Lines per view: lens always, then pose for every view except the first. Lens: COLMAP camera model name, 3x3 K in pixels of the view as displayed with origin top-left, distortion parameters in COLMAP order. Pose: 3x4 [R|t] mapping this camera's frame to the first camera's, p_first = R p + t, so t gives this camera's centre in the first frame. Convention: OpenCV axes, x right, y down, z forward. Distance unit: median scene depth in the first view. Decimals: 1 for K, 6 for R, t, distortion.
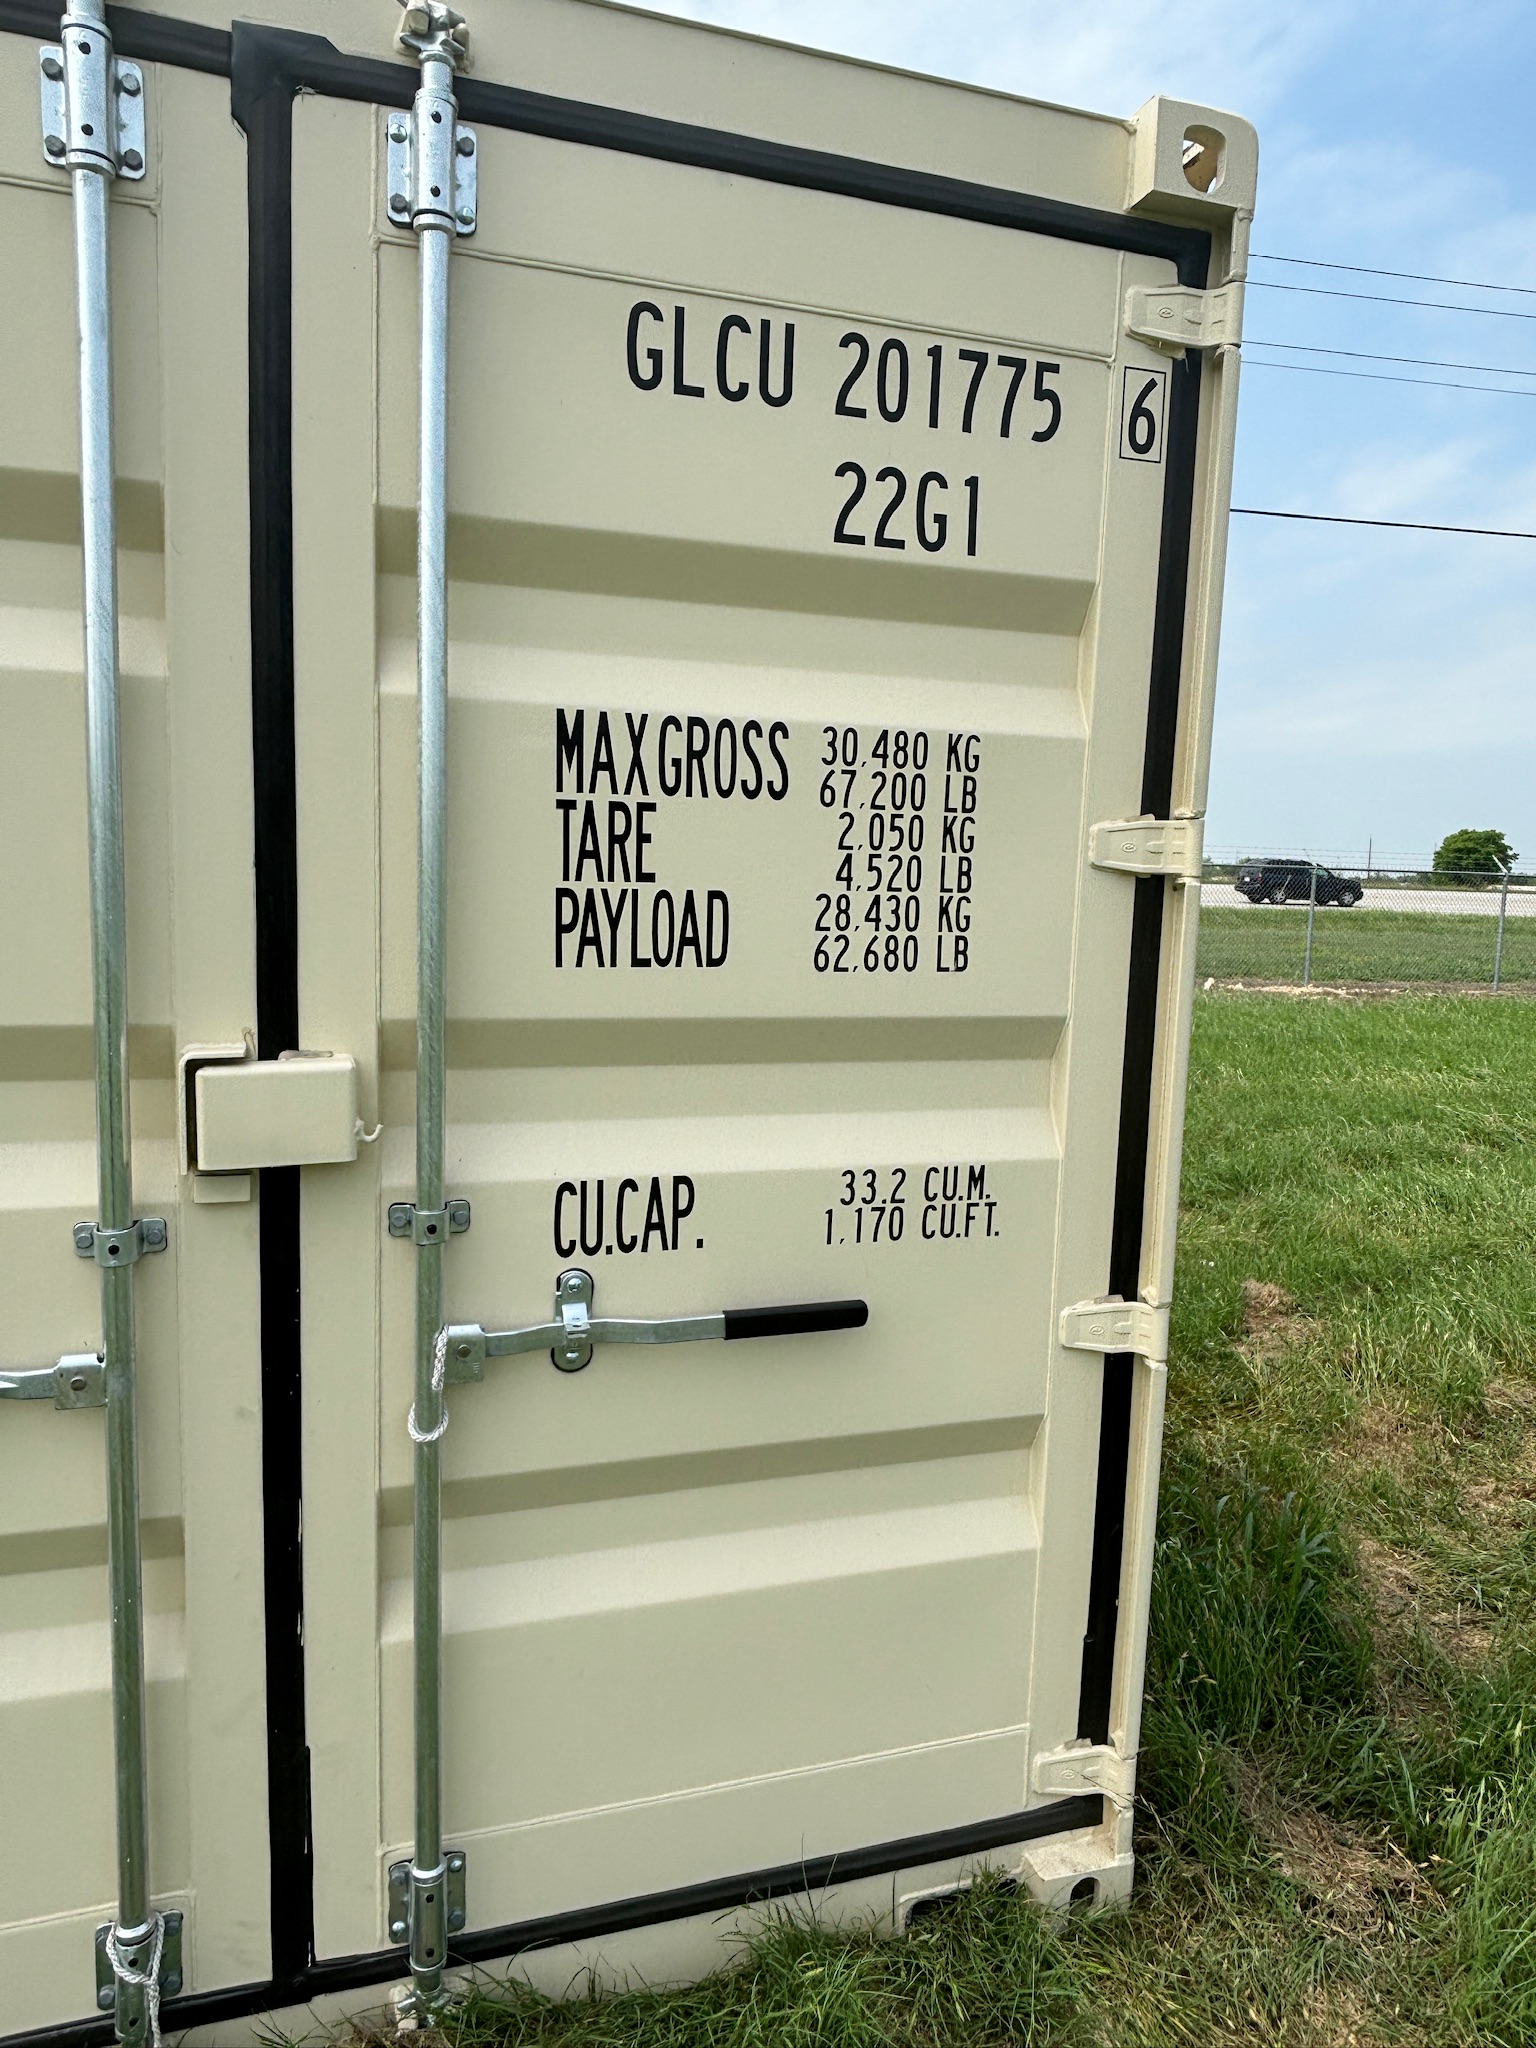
lens RADIAL K [[1316.0, 0, 768.0], [0, 1316.0, 1024.0], [0, 0, 1]] dist [0.074202, -0.110058]
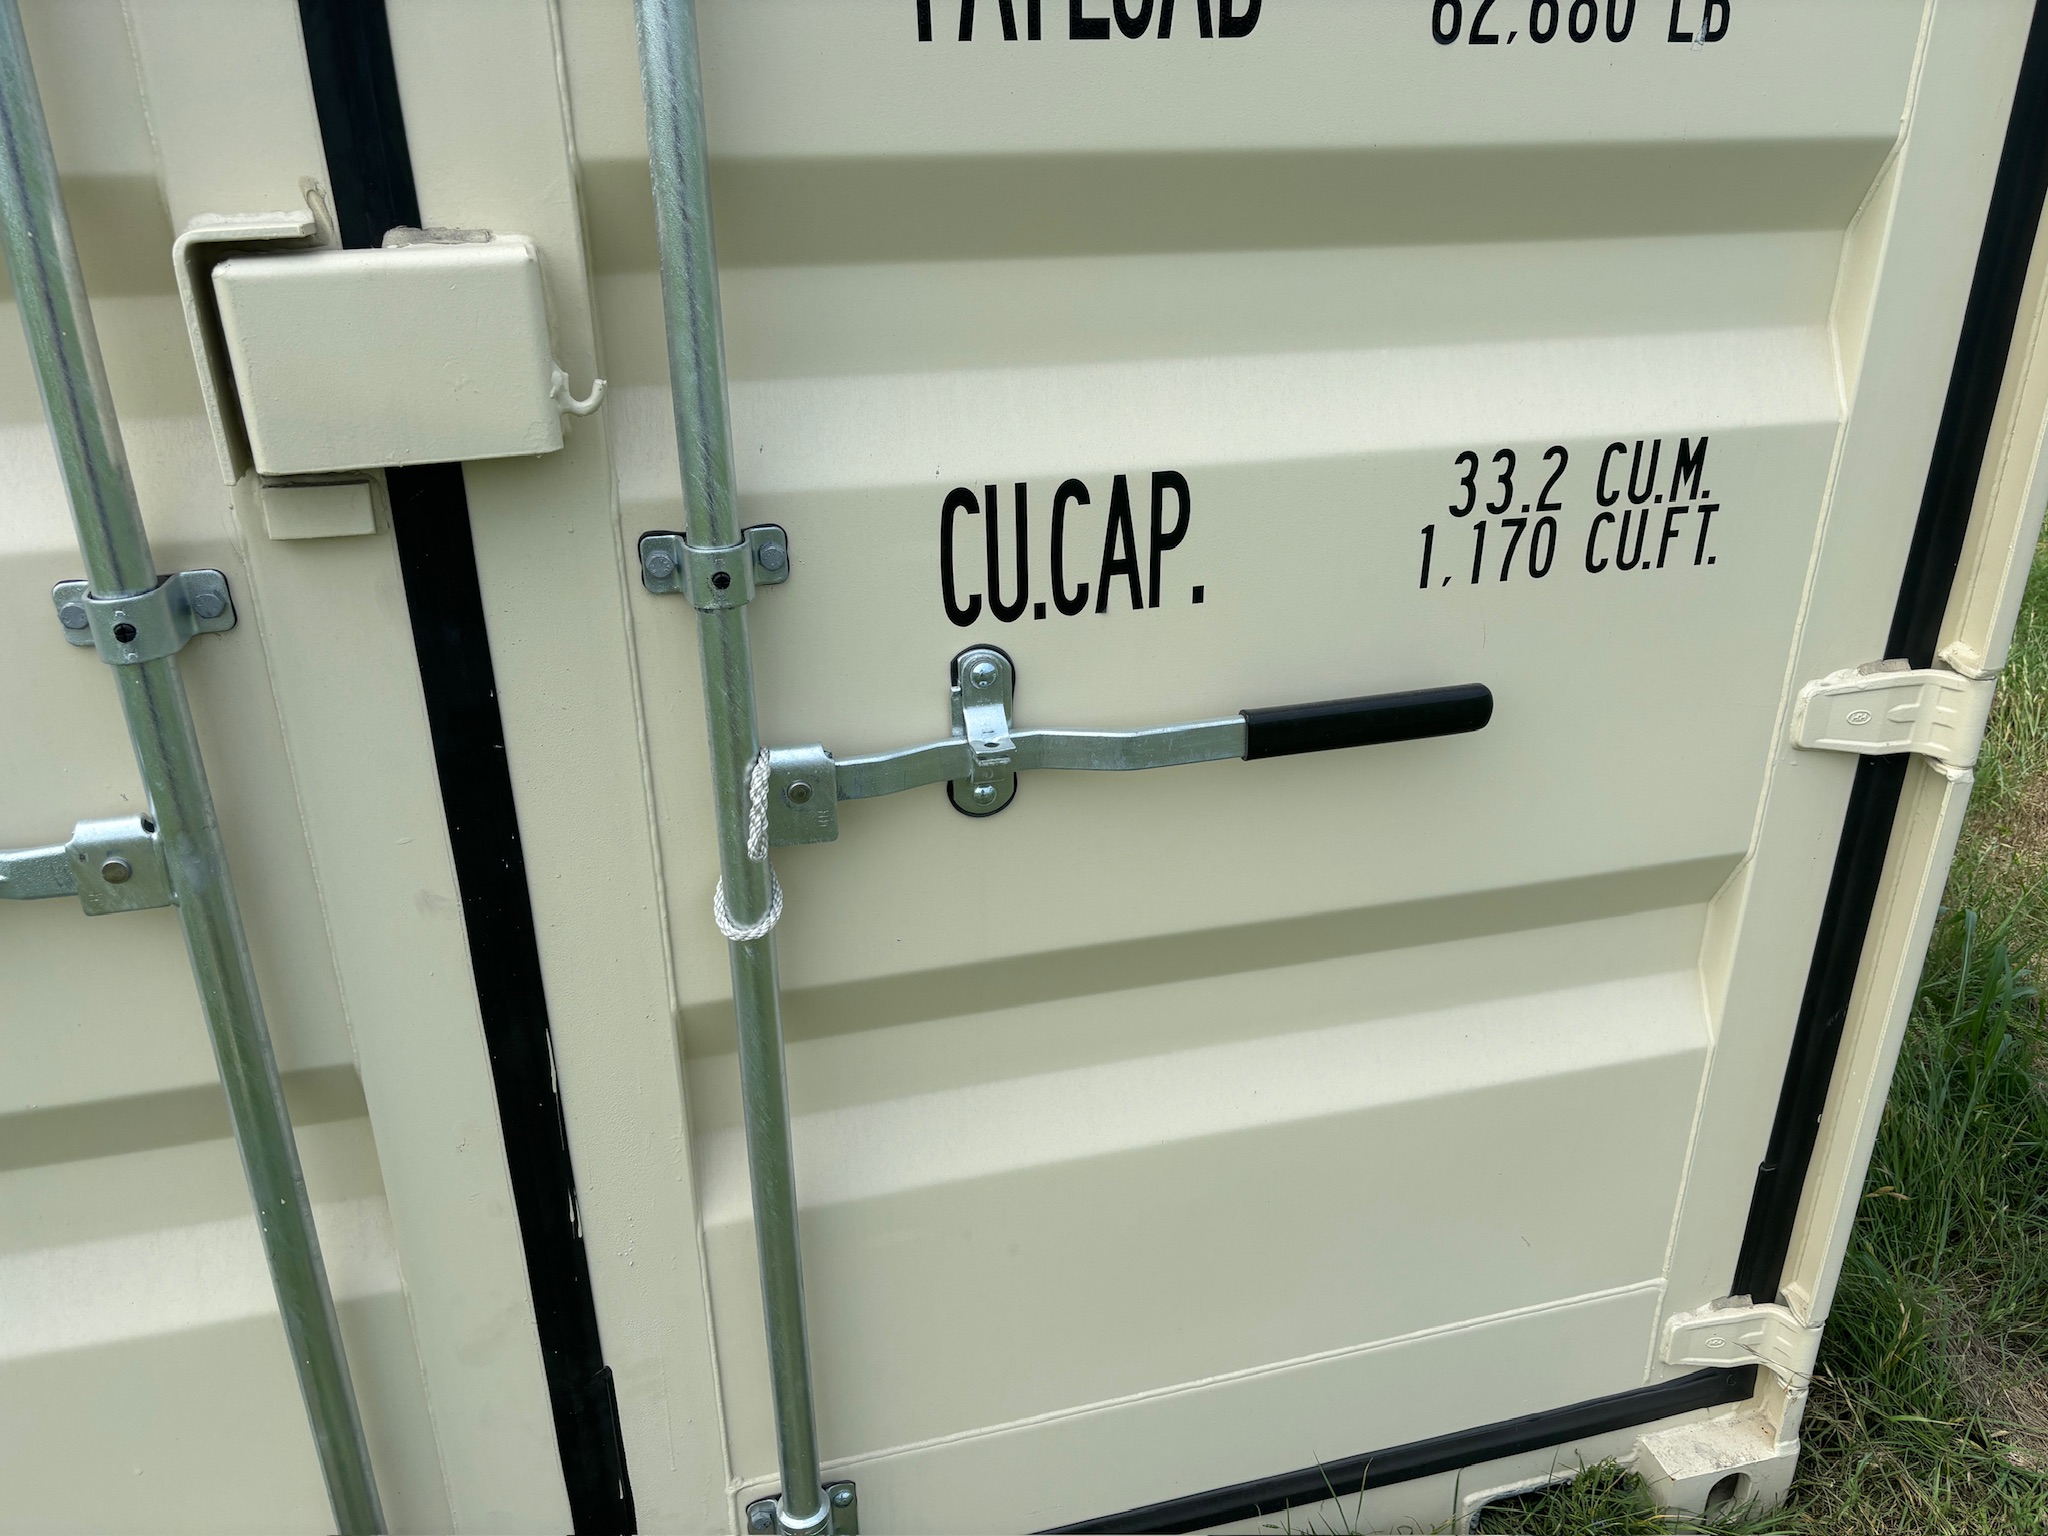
lens RADIAL K [[1522.5, 0, 1038.9], [0, 1522.5, 772.6], [0, 0, 1]] dist [0.074512, -0.098593]
pose [[0.998615, -0.018107, -0.049401, -0.090525], [0.031642, 0.956827, 0.288930, 0.051123], [0.042036, -0.290093, 0.956075, 0.366110]]
